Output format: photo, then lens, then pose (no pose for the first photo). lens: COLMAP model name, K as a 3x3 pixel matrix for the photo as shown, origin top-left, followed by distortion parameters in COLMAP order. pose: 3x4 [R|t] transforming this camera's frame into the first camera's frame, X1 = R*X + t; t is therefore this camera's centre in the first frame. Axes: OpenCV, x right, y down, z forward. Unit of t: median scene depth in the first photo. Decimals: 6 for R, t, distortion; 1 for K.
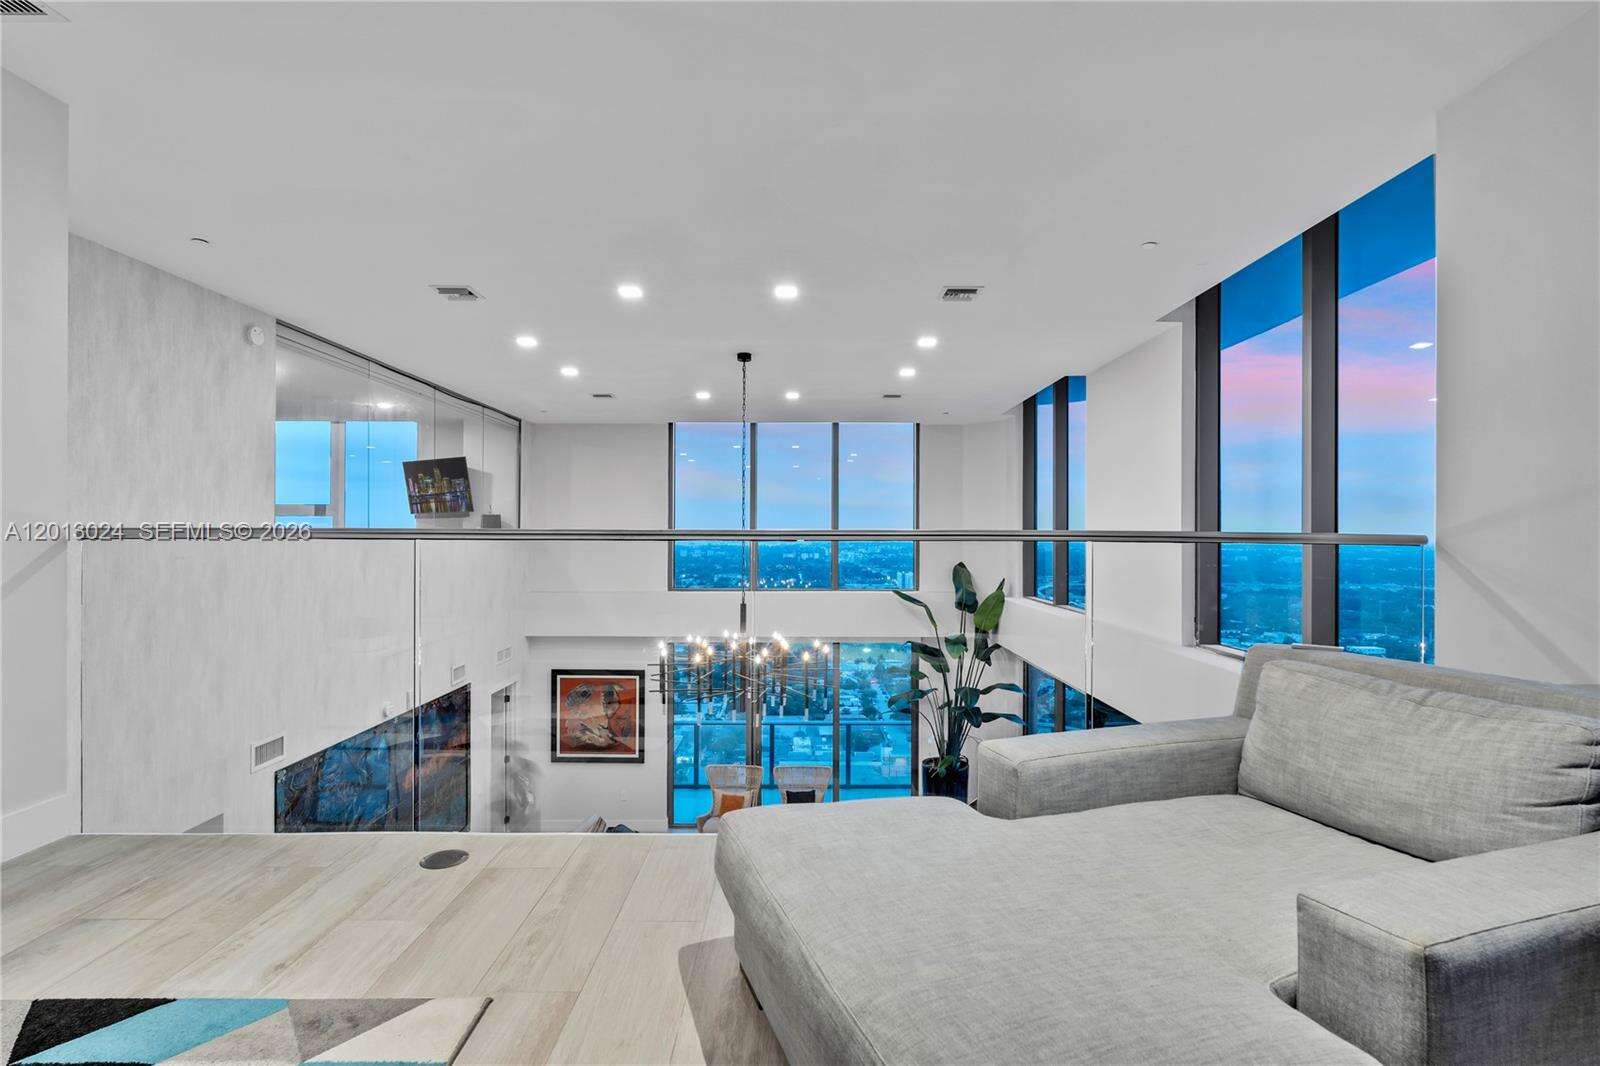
lens RADIAL K [[776.8, 0, 800.0], [0, 776.8, 533.0], [0, 0, 1]] dist [-0.000453, -0.000248]
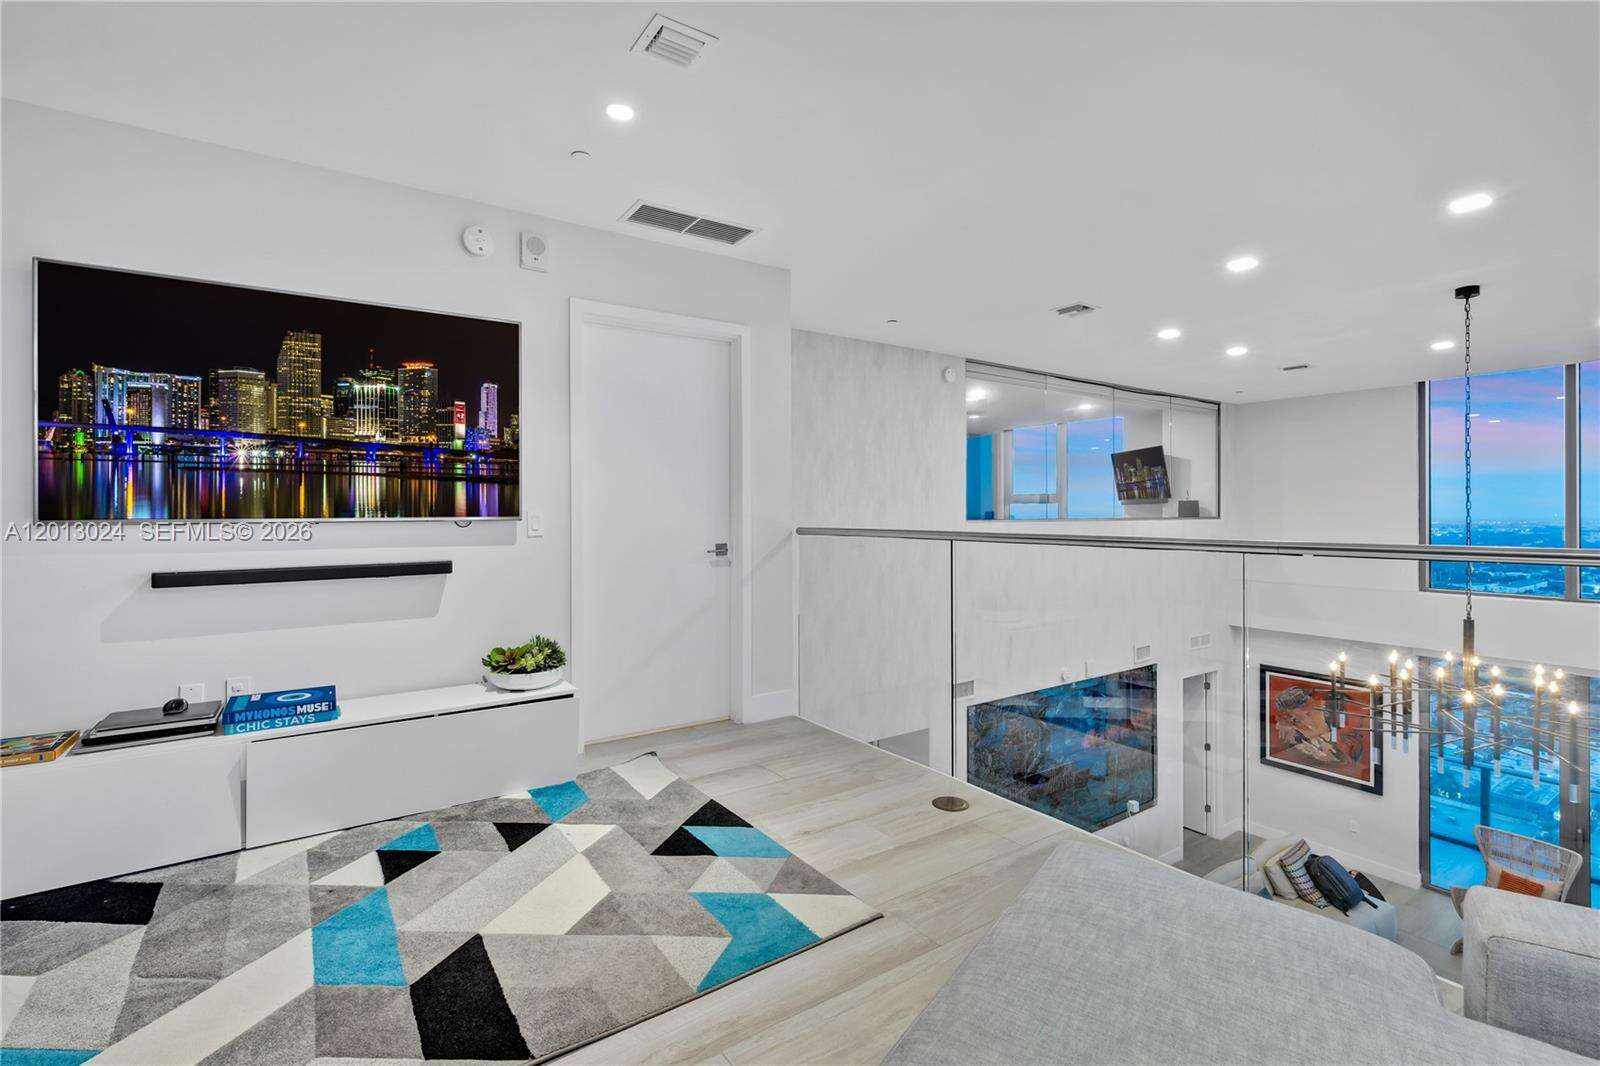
lens RADIAL K [[720.6, 0, 775.3], [0, 720.6, 512.0], [0, 0, 1]] dist [-0.003625, -0.000448]
pose [[0.553628, -0.005004, -0.832749, 0.102393], [0.005896, 0.999980, -0.002090, -0.012104], [0.832743, -0.003753, 0.553646, 0.043073]]
